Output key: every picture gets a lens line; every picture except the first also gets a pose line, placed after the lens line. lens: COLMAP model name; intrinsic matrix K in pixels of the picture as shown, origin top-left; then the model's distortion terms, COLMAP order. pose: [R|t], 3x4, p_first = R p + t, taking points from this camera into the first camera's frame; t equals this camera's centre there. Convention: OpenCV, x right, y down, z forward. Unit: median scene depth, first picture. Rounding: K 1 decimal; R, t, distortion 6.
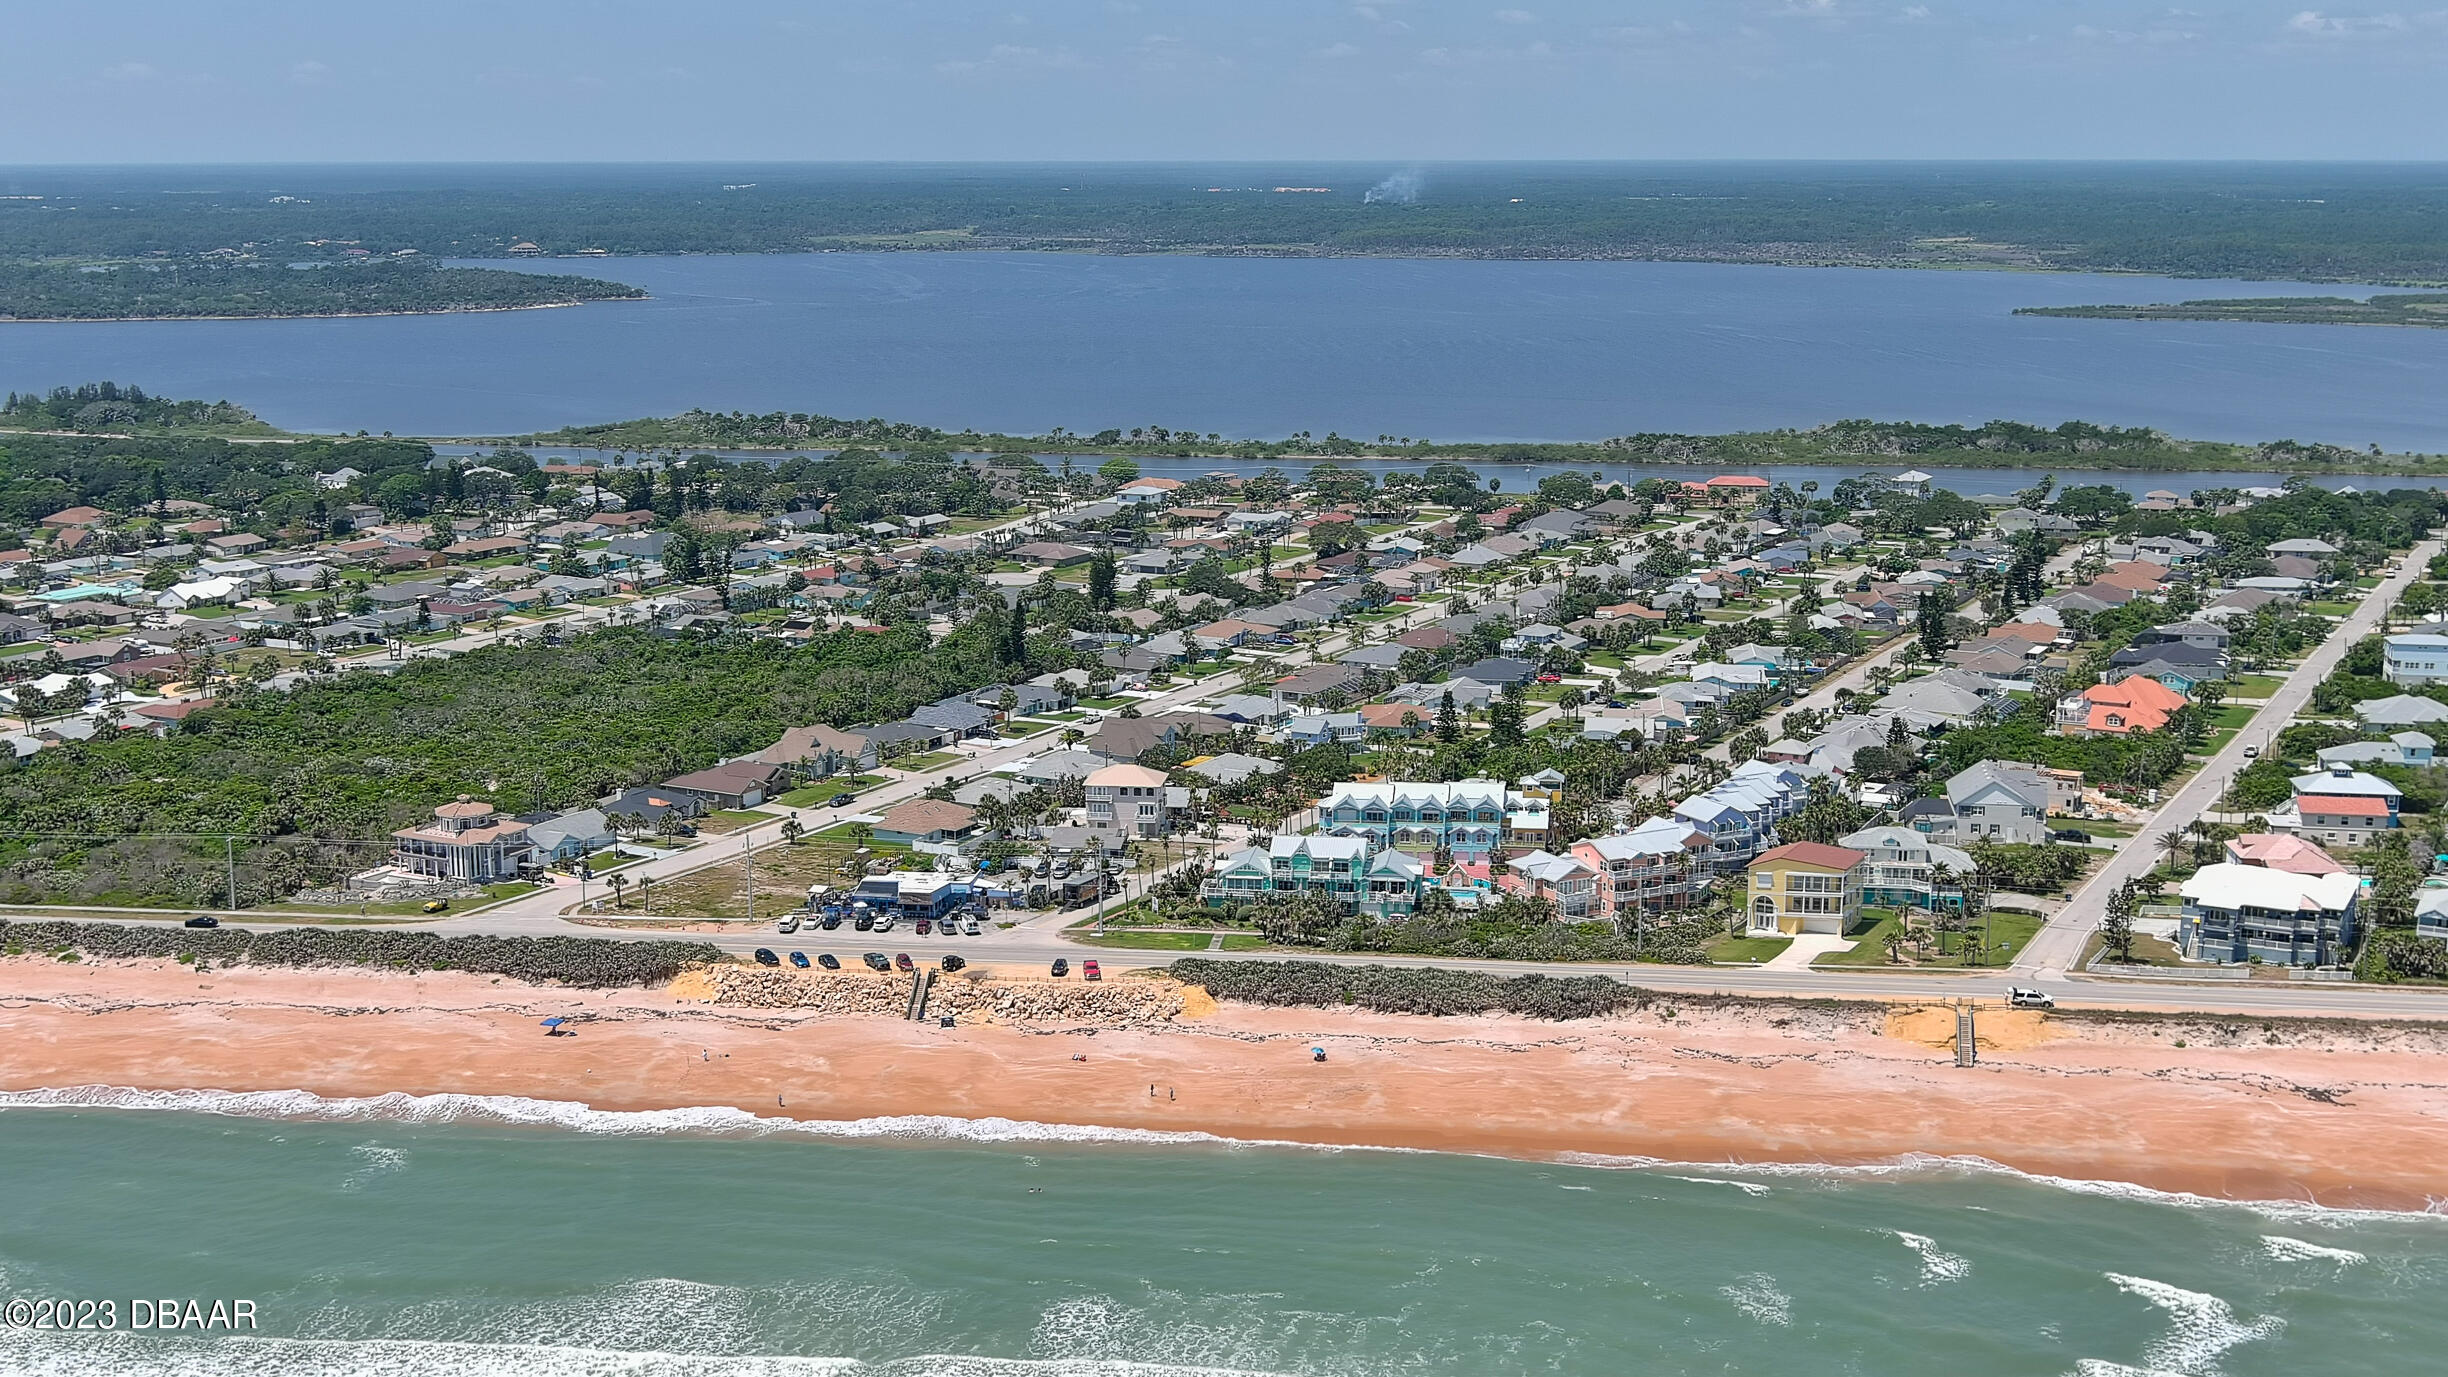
lens RADIAL K [[2819.0, 0, 1224.0], [0, 2819.0, 688.5], [0, 0, 1]] dist [0.049858, -0.178944]
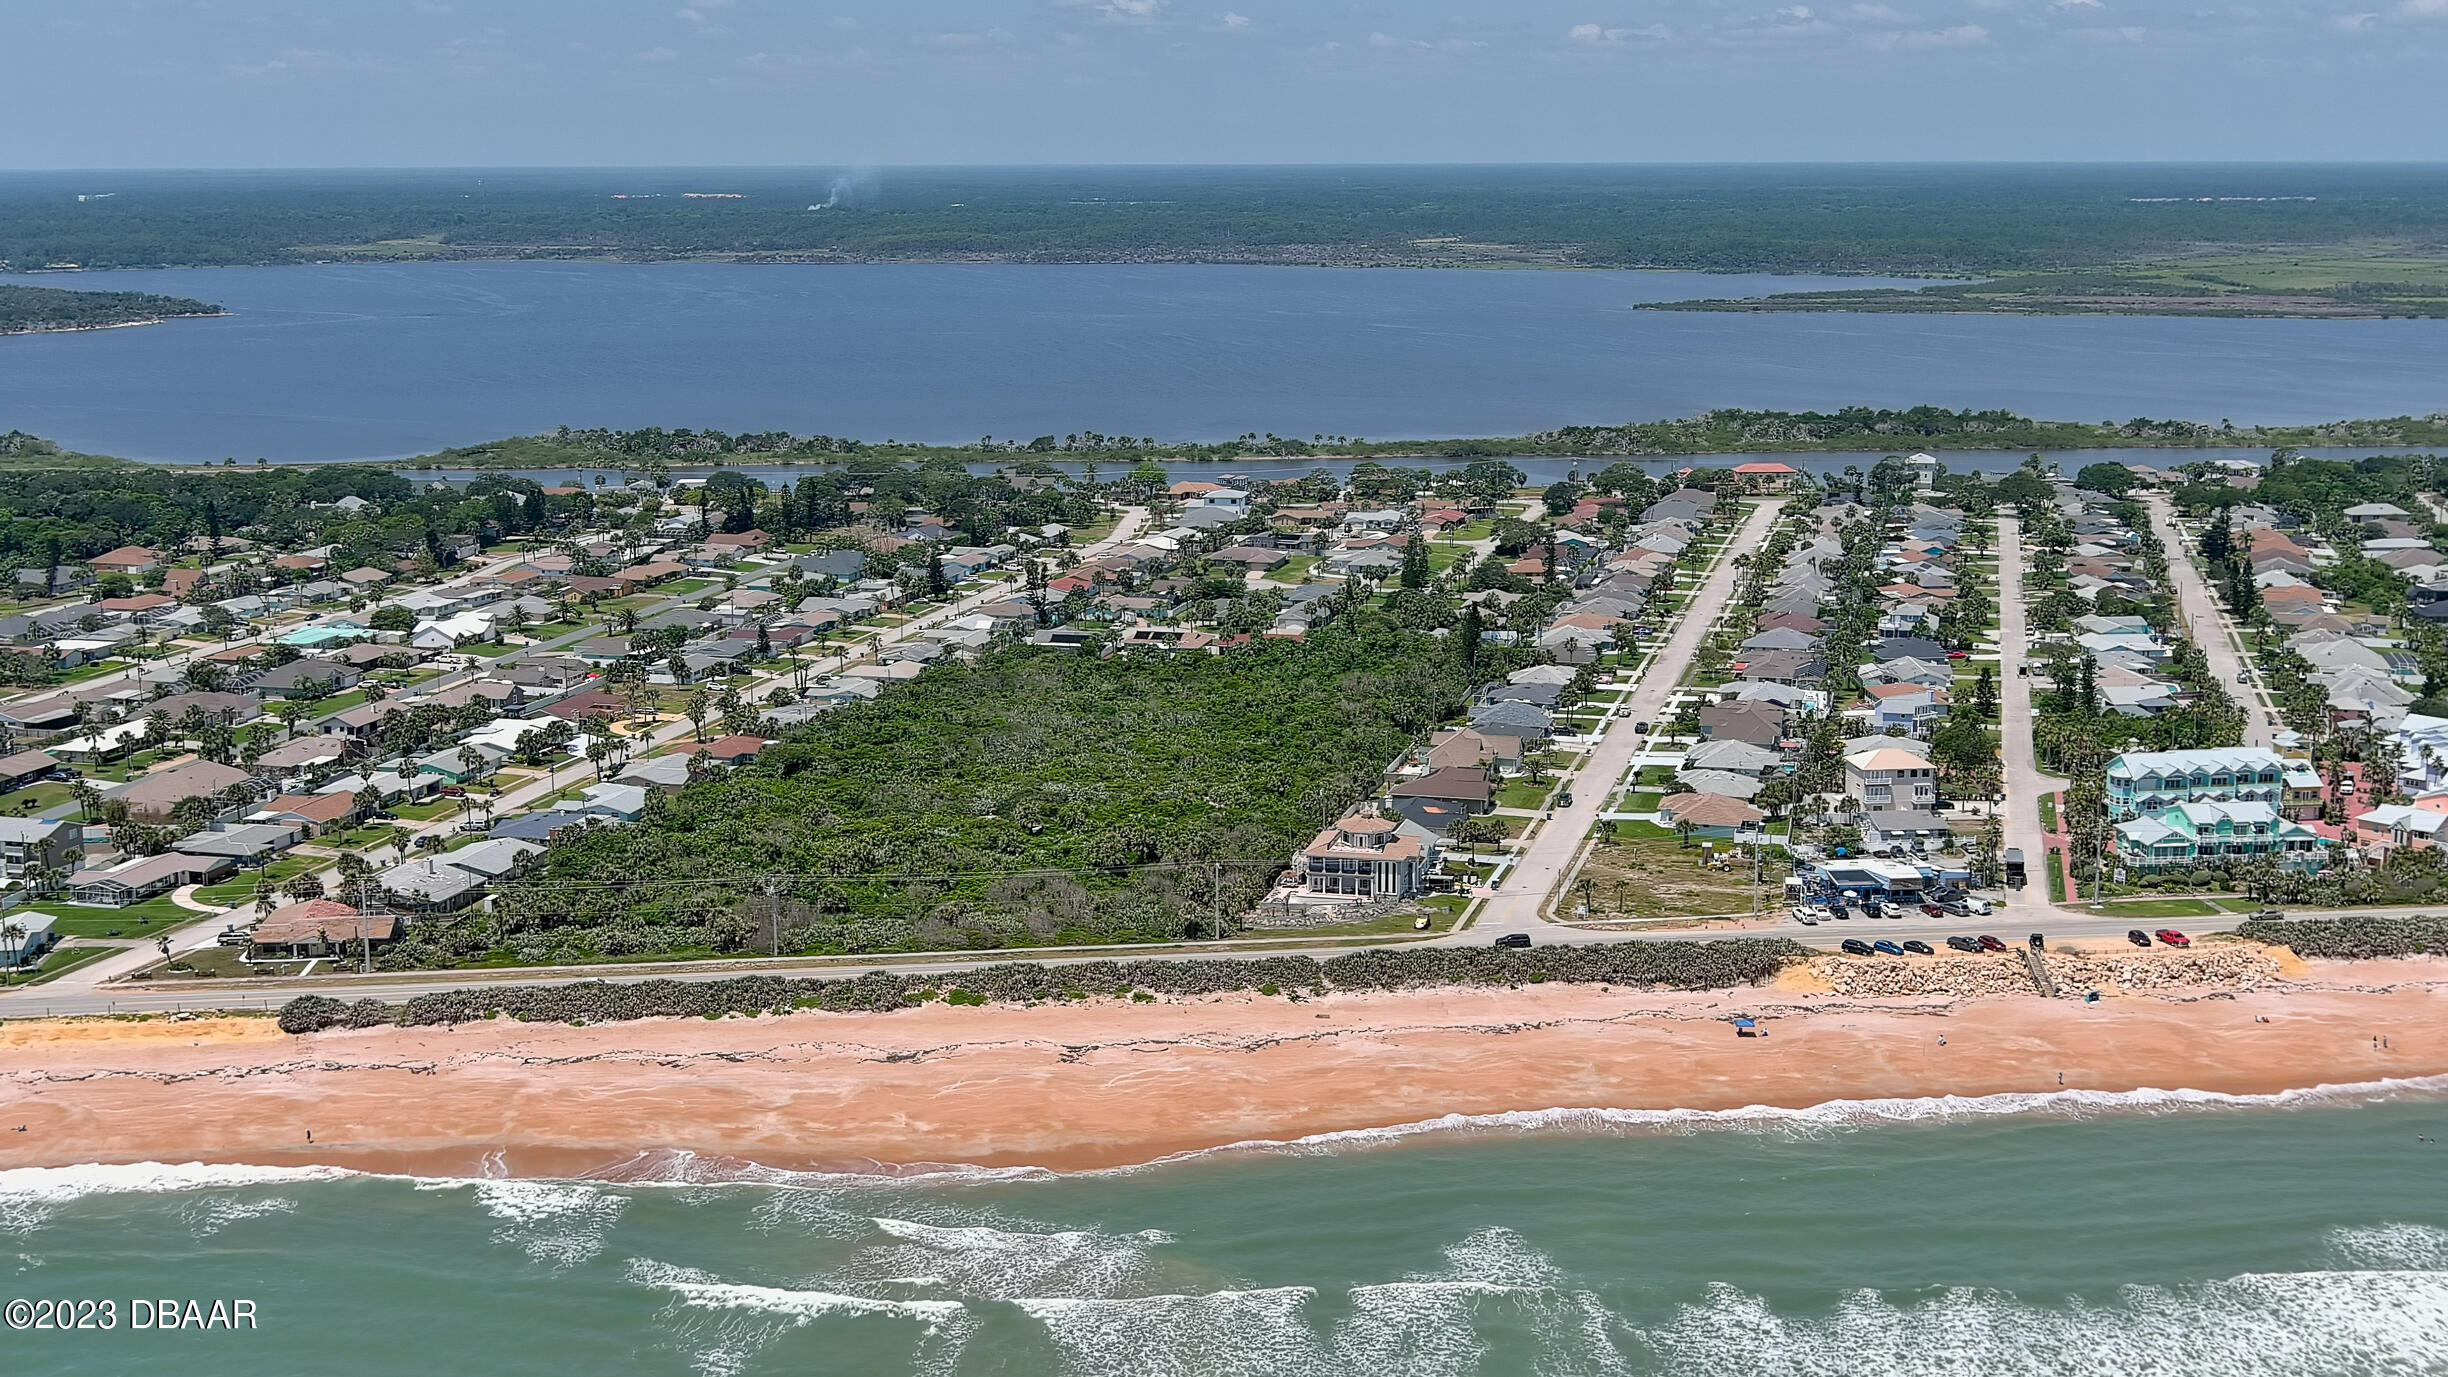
lens RADIAL K [[2819.0, 0, 1224.0], [0, 2819.0, 688.5], [0, 0, 1]] dist [0.049858, -0.178944]
pose [[0.972224, -0.046168, 0.229455, -0.509340], [0.046585, 0.998908, 0.003605, -0.009687], [-0.229371, 0.007184, 0.973313, 0.056297]]
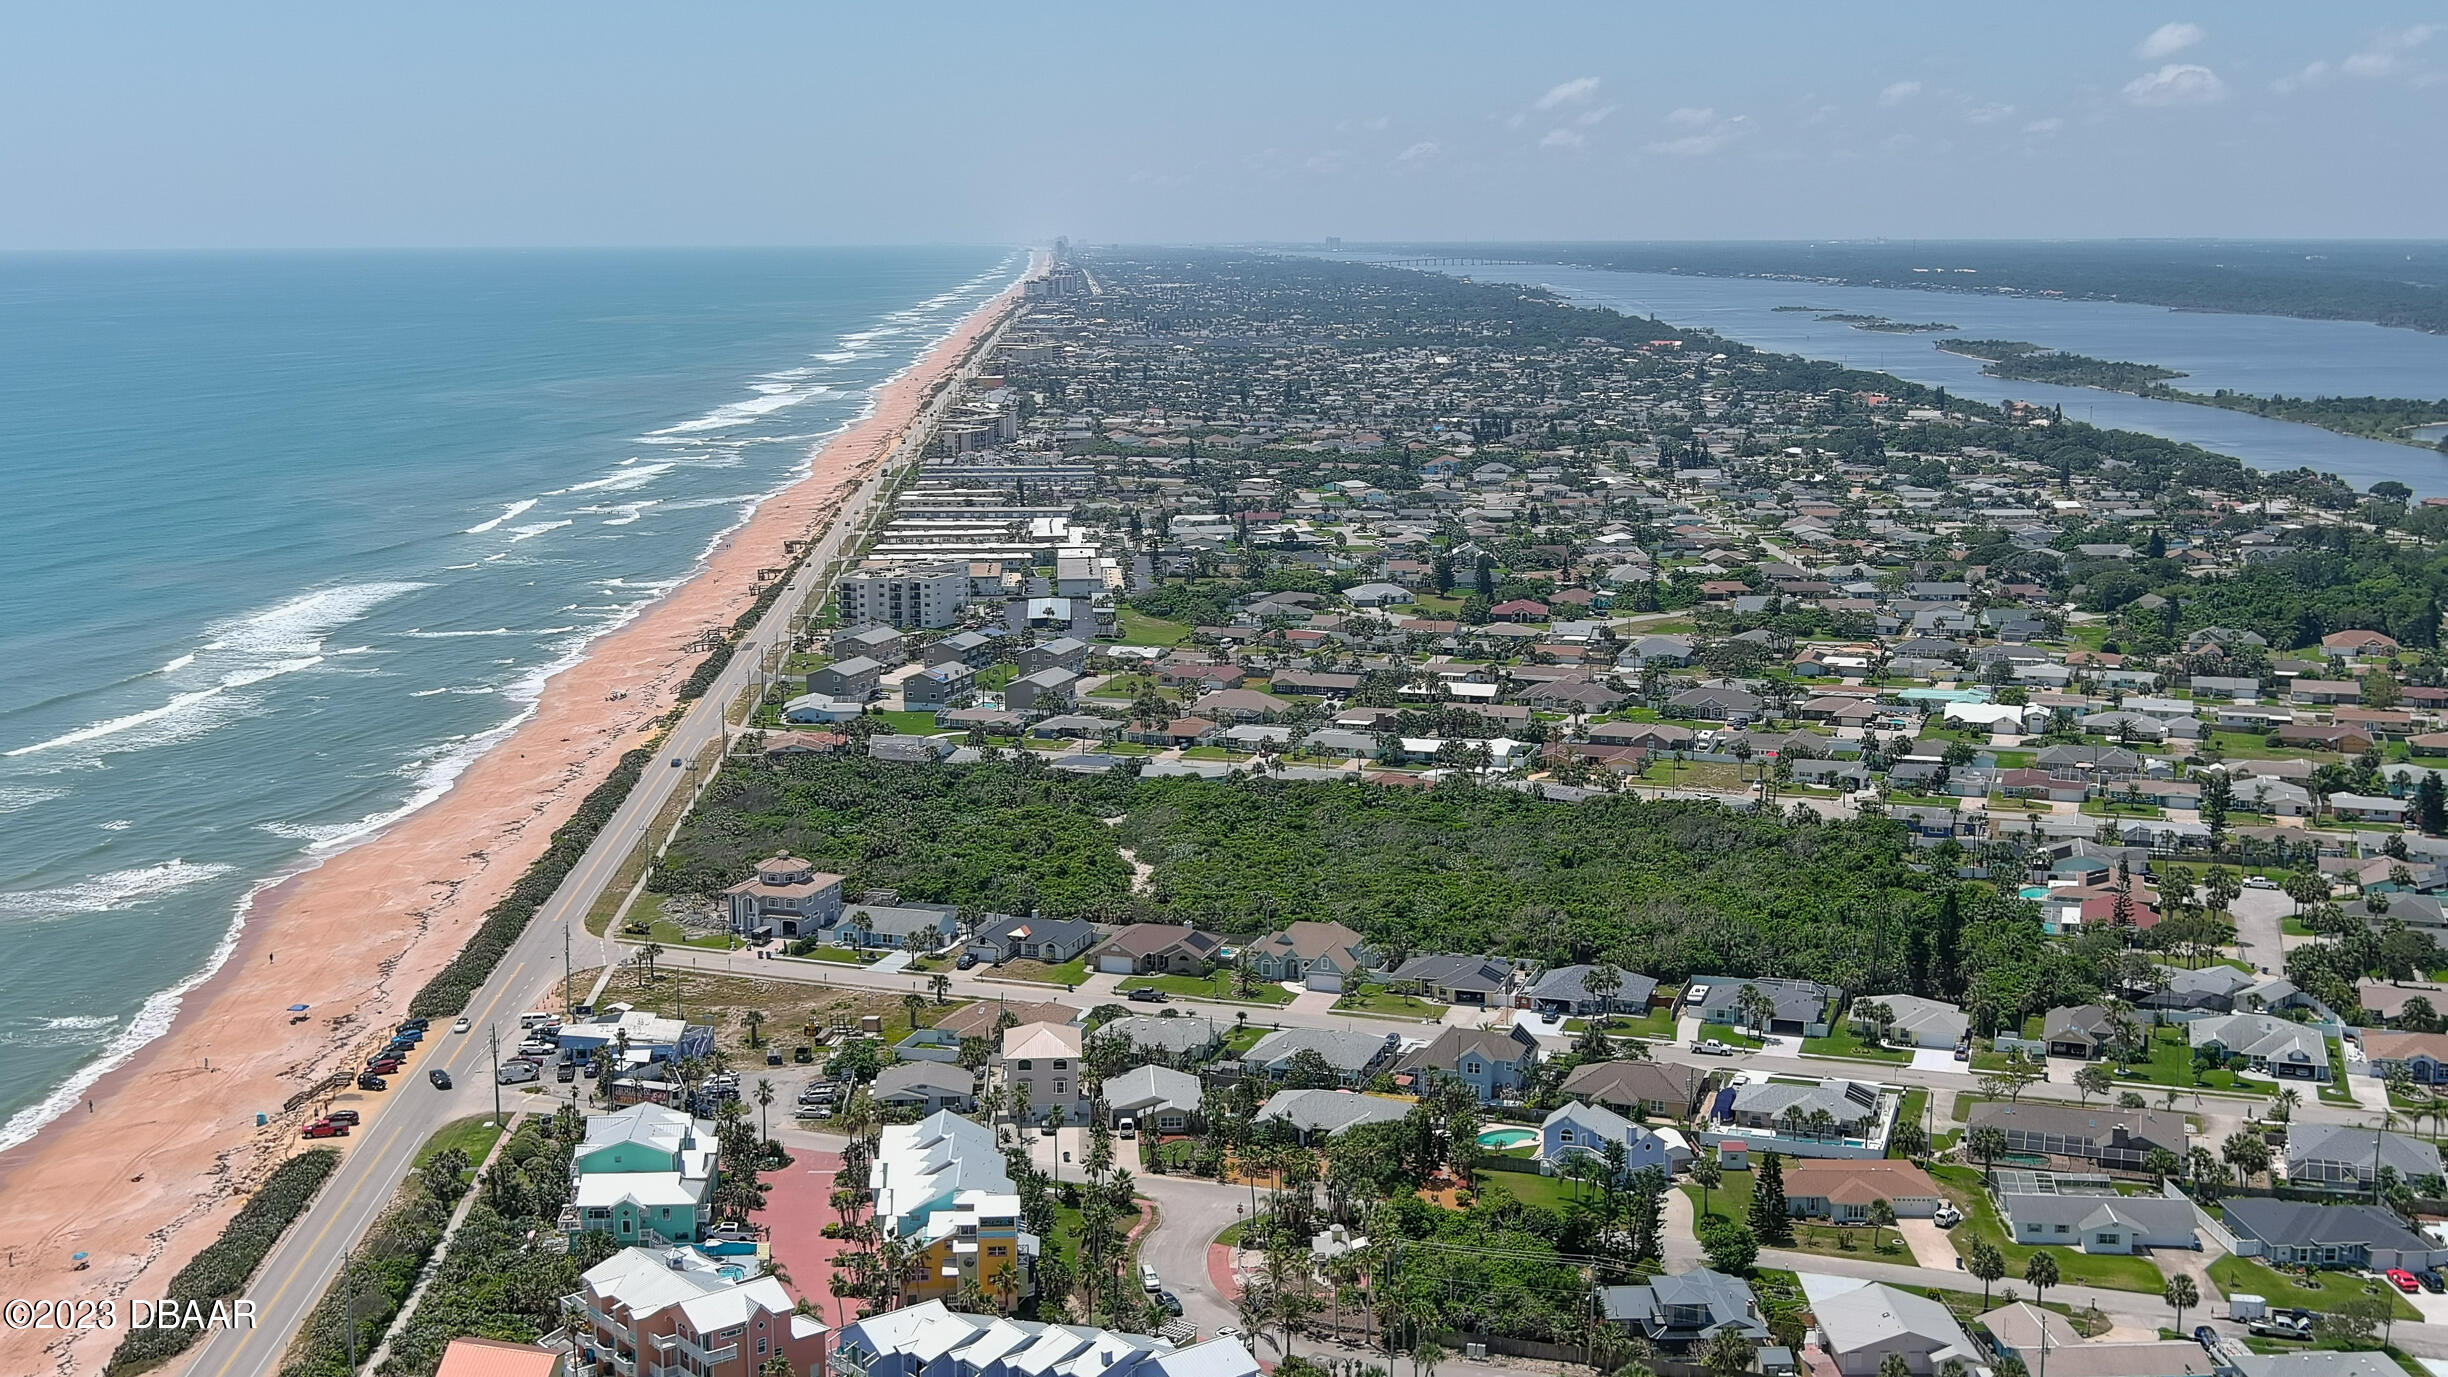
lens RADIAL K [[2819.0, 0, 1224.0], [0, 2819.0, 688.5], [0, 0, 1]] dist [0.049858, -0.178944]
pose [[0.190571, 0.162233, -0.968175, 0.716136], [-0.183311, 0.974783, 0.127258, -0.172327], [0.964406, 0.153226, 0.215505, 0.874494]]
